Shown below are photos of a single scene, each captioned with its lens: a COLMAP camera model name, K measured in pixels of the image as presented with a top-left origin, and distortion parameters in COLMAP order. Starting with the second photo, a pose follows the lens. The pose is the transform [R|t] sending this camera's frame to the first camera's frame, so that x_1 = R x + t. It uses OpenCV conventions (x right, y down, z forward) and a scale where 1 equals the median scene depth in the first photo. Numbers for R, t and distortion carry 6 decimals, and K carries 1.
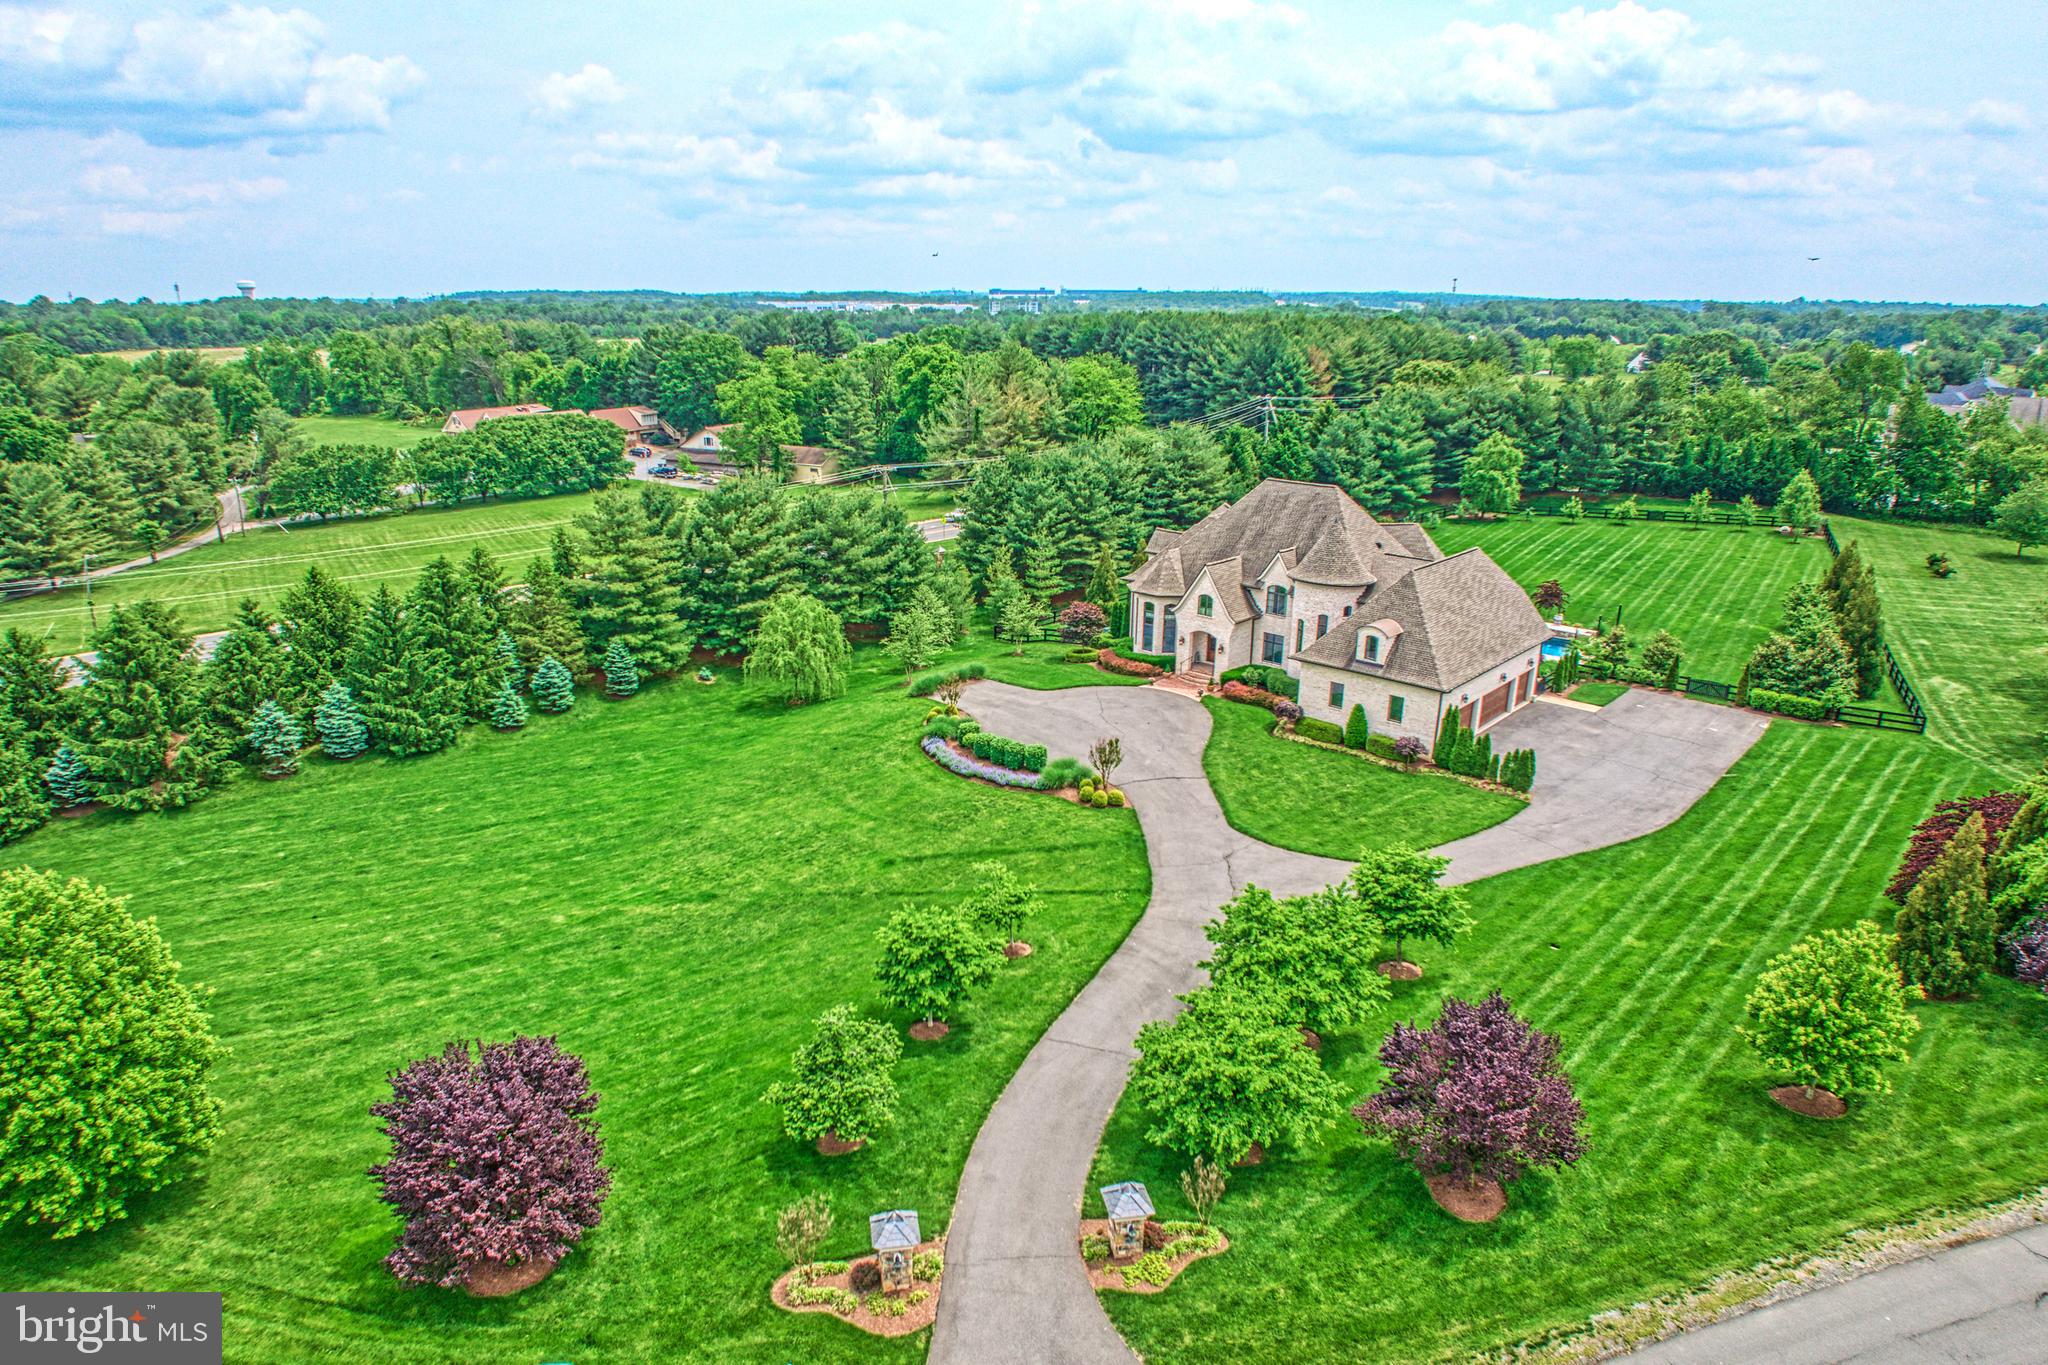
lens RADIAL K [[1281.6, 0, 988.6], [0, 1281.6, 706.4], [0, 0, 1]] dist [-0.054053, 0.006902]
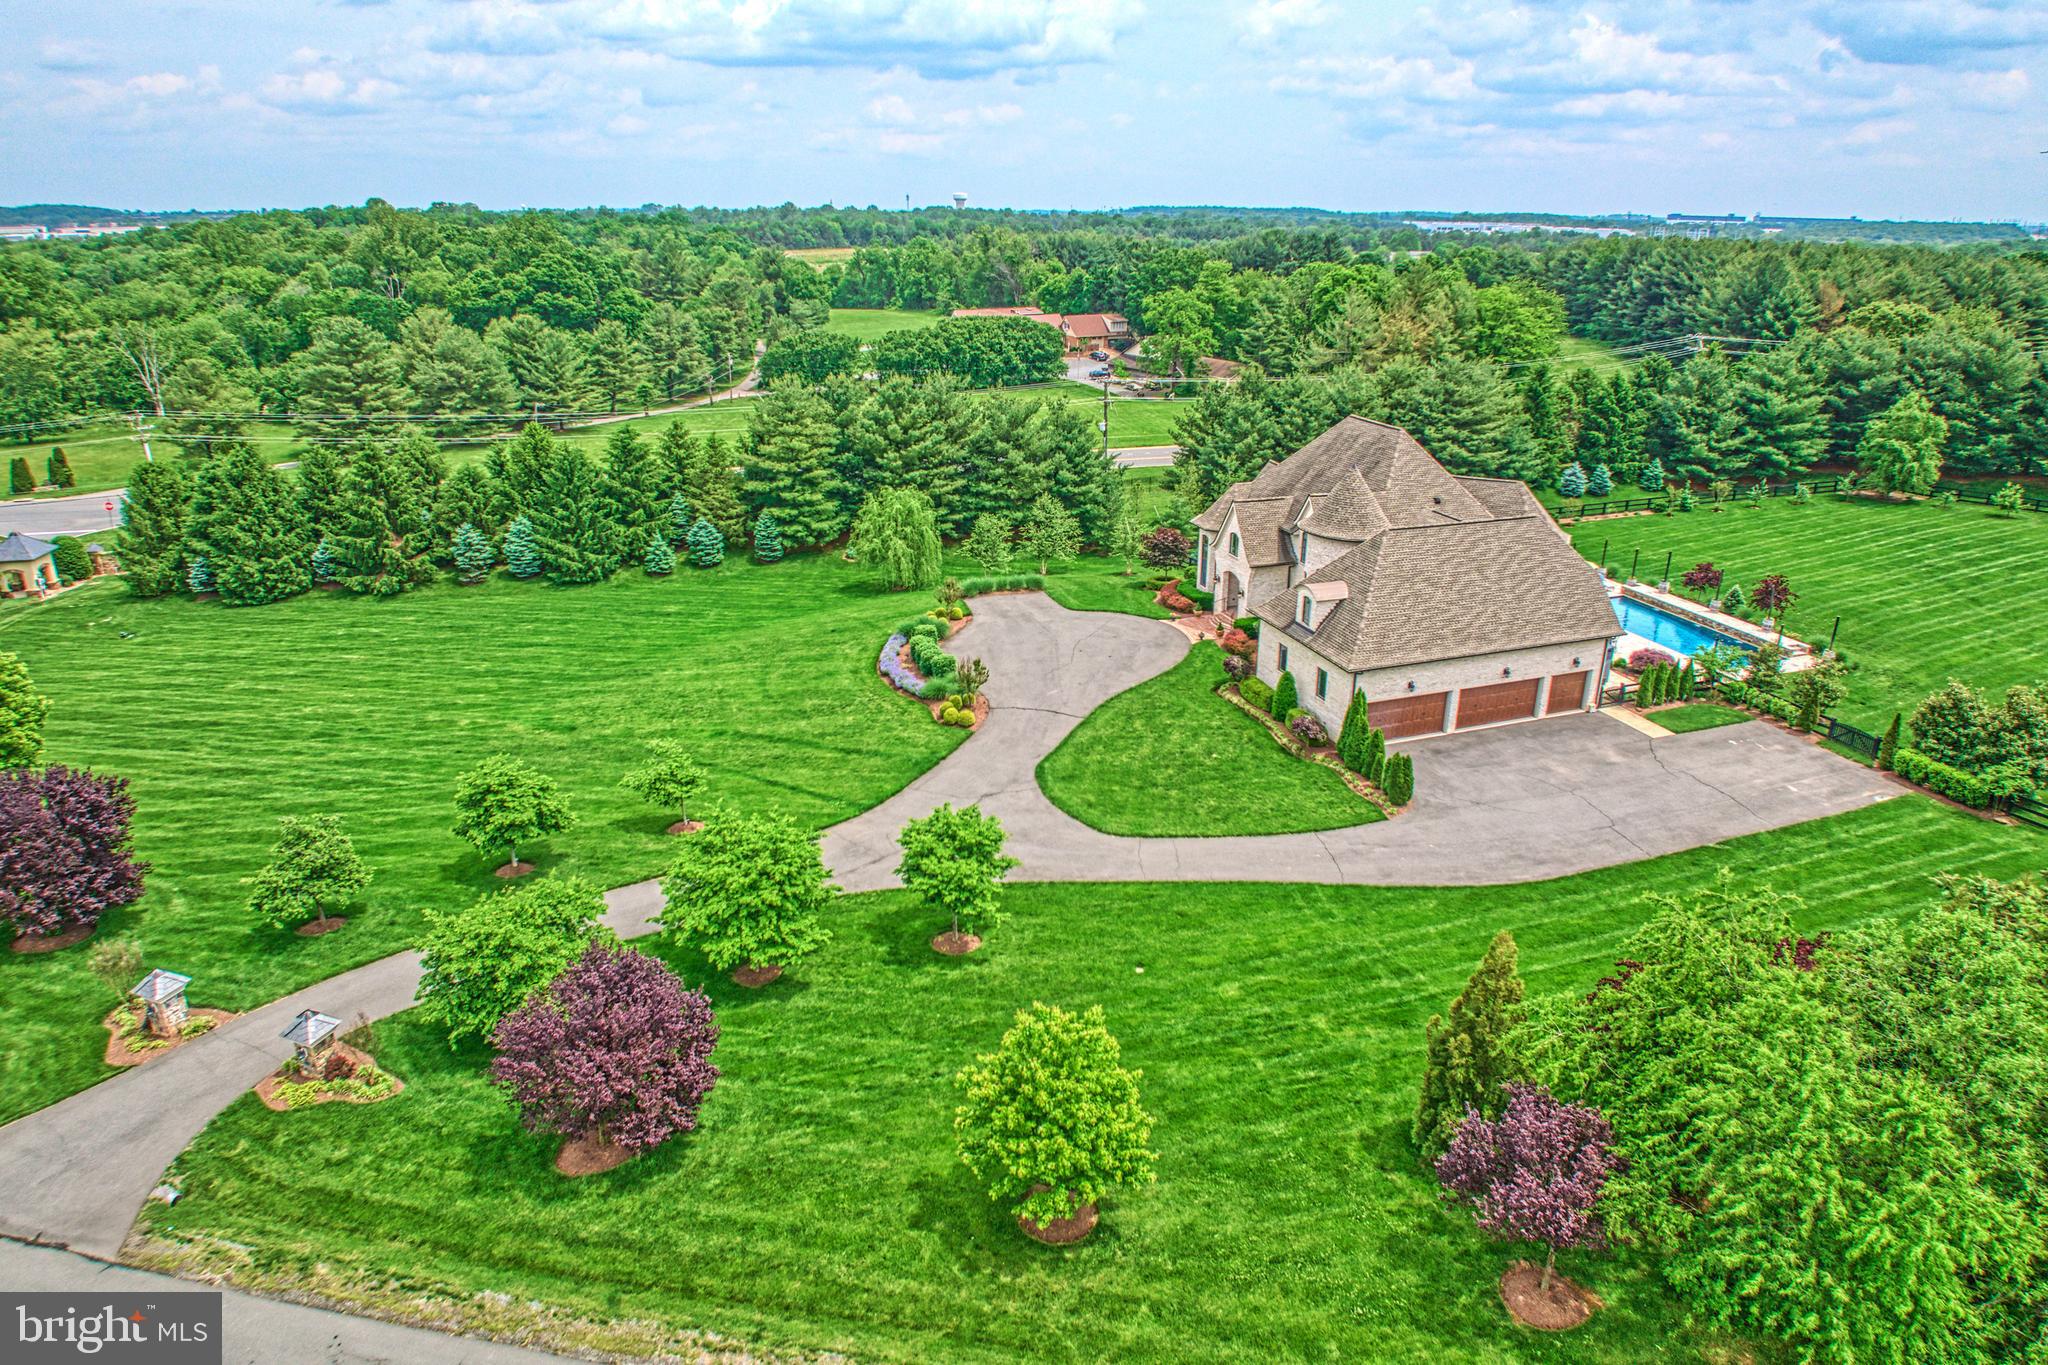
lens RADIAL K [[1221.4, 0, 1009.0], [0, 1221.4, 628.2], [0, 0, 1]] dist [-0.051101, 0.006094]
pose [[0.882628, 0.156117, -0.443391, 0.388099], [-0.148377, 0.987544, 0.052349, -0.037323], [0.446041, 0.019584, 0.894798, 0.122690]]
